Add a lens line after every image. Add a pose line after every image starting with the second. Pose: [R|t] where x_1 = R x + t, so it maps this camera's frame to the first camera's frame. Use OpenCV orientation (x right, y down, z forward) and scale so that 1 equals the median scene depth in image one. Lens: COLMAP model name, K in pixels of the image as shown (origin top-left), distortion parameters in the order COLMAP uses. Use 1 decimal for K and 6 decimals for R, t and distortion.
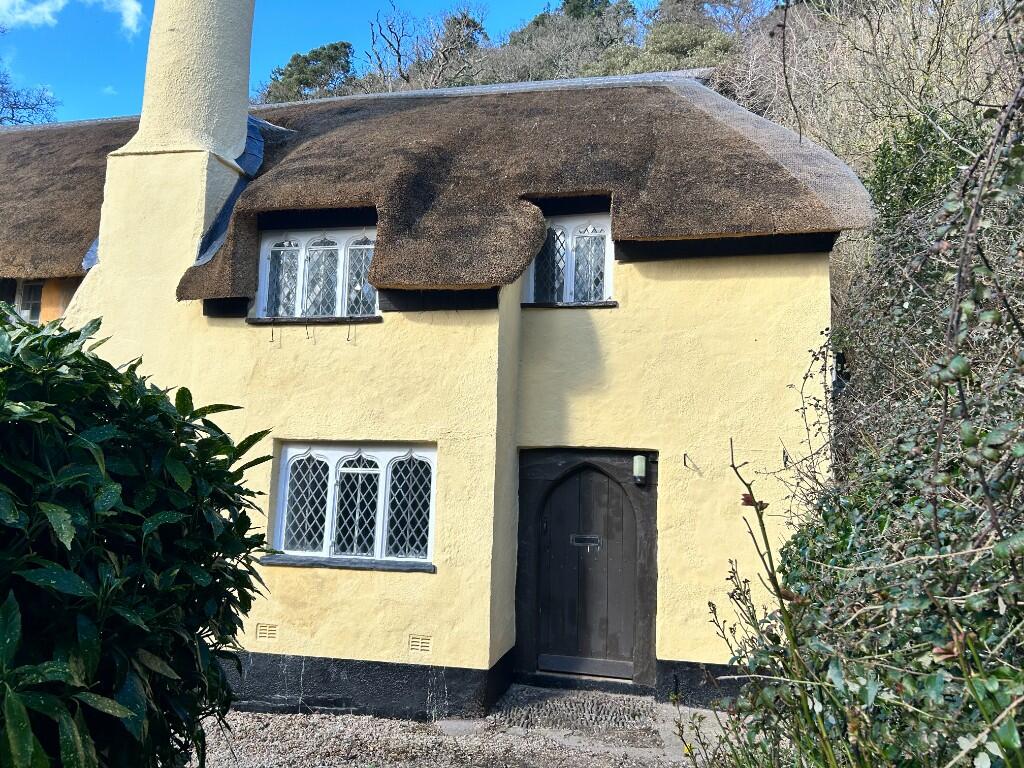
lens RADIAL K [[775.7, 0, 512.0], [0, 775.7, 384.0], [0, 0, 1]] dist [0.065845, -0.001155]
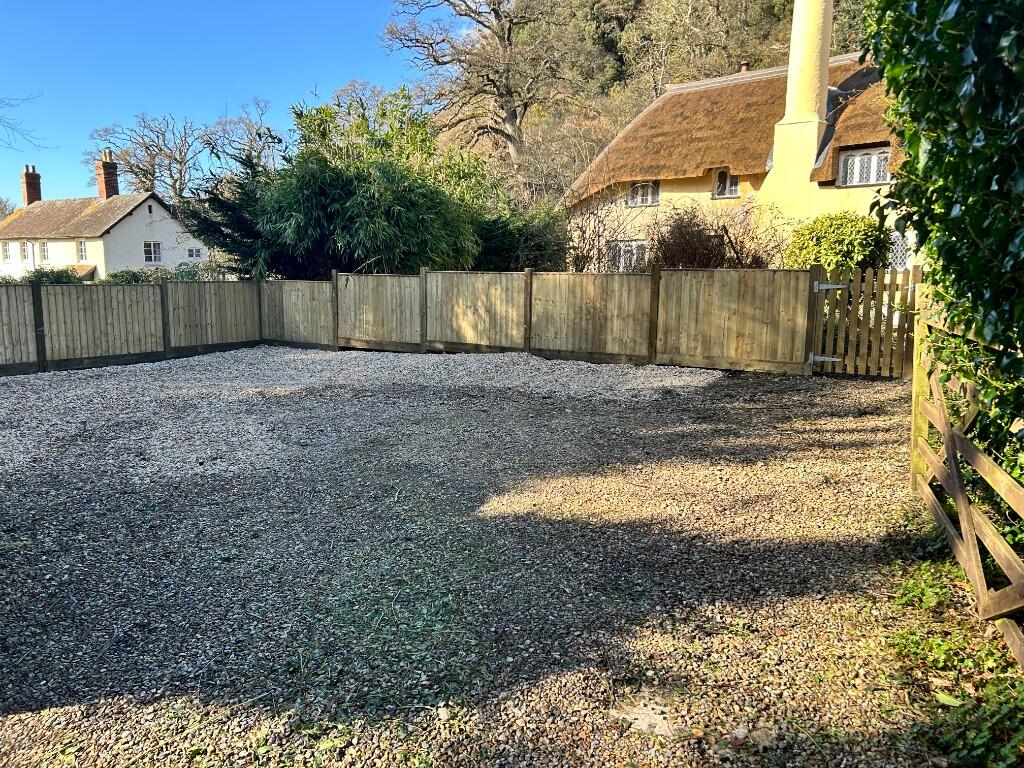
lens RADIAL K [[763.4, 0, 512.0], [0, 763.4, 384.0], [0, 0, 1]] dist [-0.005255, 0.000710]
pose [[0.870017, 0.041937, -0.491235, 0.018712], [0.099150, 0.961136, 0.257656, -0.219326], [0.482949, -0.272871, 0.832047, -1.976250]]
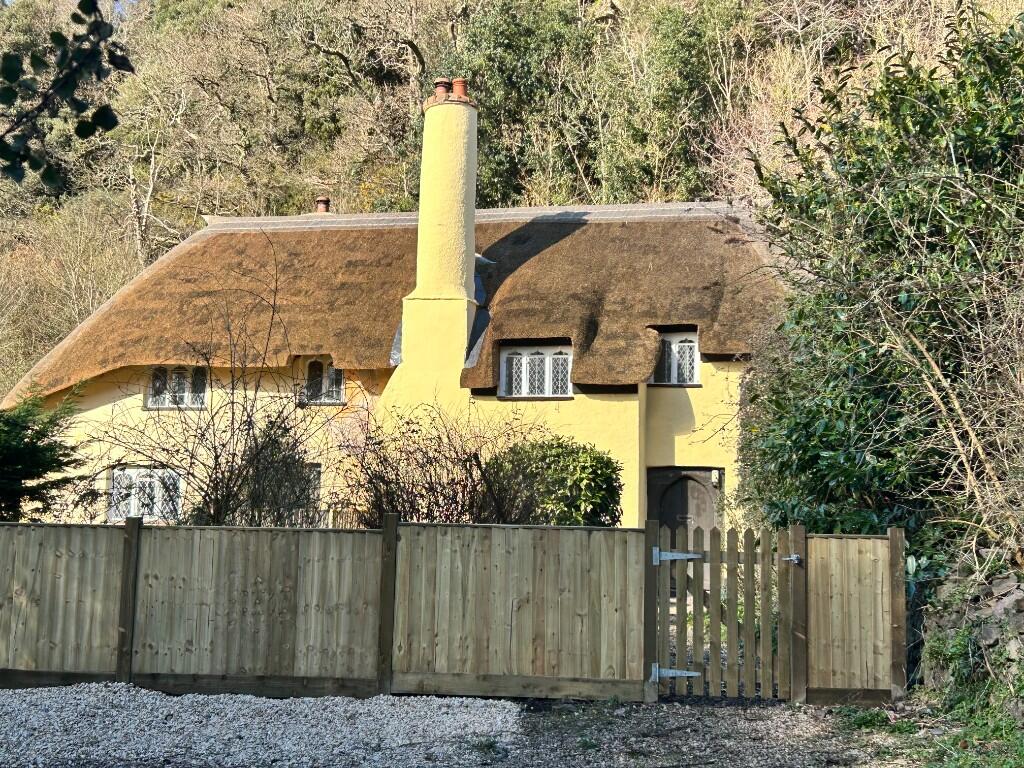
lens RADIAL K [[1295.6, 0, 512.0], [0, 1295.6, 384.0], [0, 0, 1]] dist [0.112844, -0.080598]
pose [[0.999758, -0.013827, -0.017112, -0.250053], [0.014504, 0.999090, 0.040100, -0.233405], [0.016542, -0.040339, 0.999049, -1.991735]]
